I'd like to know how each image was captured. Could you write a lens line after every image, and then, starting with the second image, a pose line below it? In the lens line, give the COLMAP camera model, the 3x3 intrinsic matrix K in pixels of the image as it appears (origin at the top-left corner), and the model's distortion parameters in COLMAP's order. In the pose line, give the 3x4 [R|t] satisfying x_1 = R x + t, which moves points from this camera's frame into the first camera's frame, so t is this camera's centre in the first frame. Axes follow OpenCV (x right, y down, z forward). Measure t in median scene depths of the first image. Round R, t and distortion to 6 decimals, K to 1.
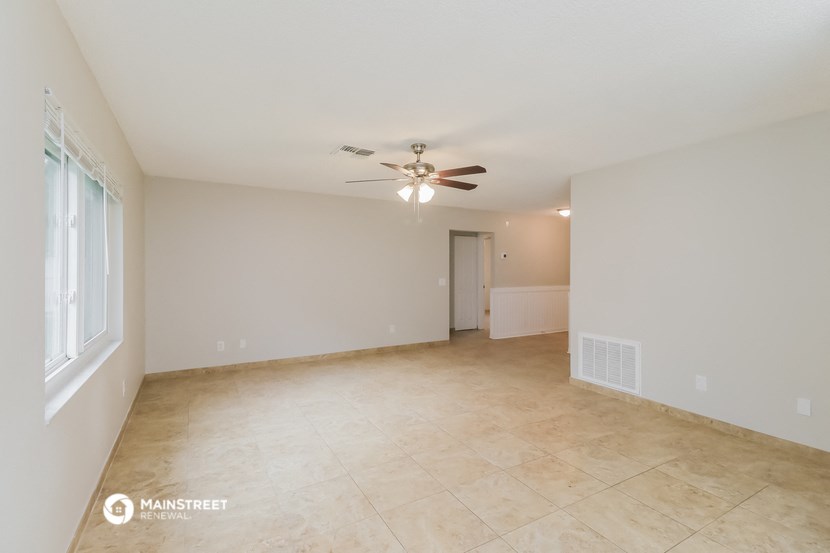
lens RADIAL K [[394.7, 0, 415.0], [0, 394.7, 276.5], [0, 0, 1]] dist [0.001416, 0.000110]
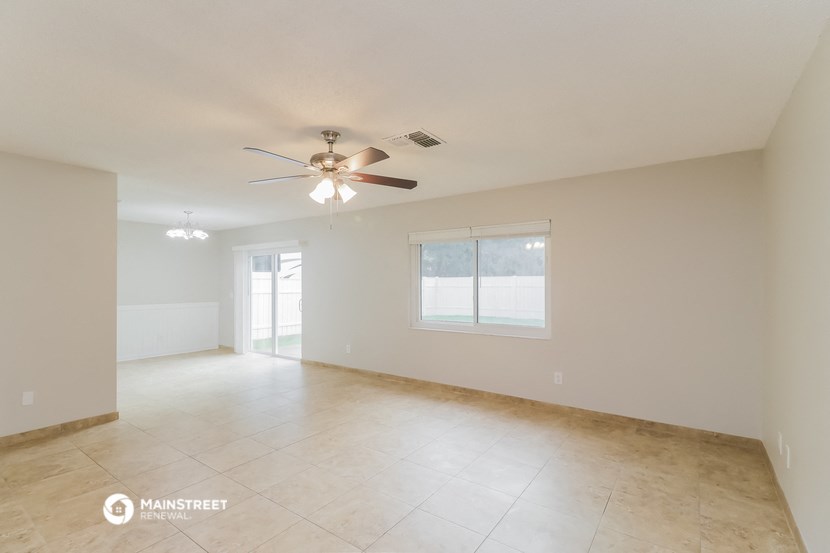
lens RADIAL K [[379.8, 0, 412.0], [0, 379.8, 281.2], [0, 0, 1]] dist [0.000168, -0.000279]
pose [[-0.914758, -0.003087, -0.403990, 0.173392], [-0.010210, 0.999828, 0.015481, -0.039232], [0.403872, 0.018286, -0.914633, 1.794002]]
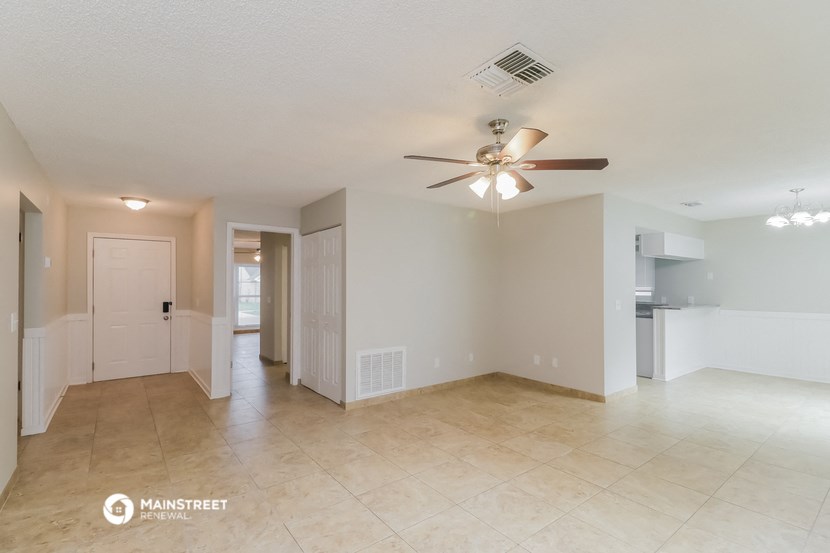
lens RADIAL K [[379.8, 0, 412.0], [0, 379.8, 281.2], [0, 0, 1]] dist [0.000168, -0.000279]
pose [[-0.136238, 0.011087, 0.990614, -0.681295], [0.022364, 0.999717, -0.008113, -0.028920], [-0.990424, 0.021049, -0.136448, 1.262881]]
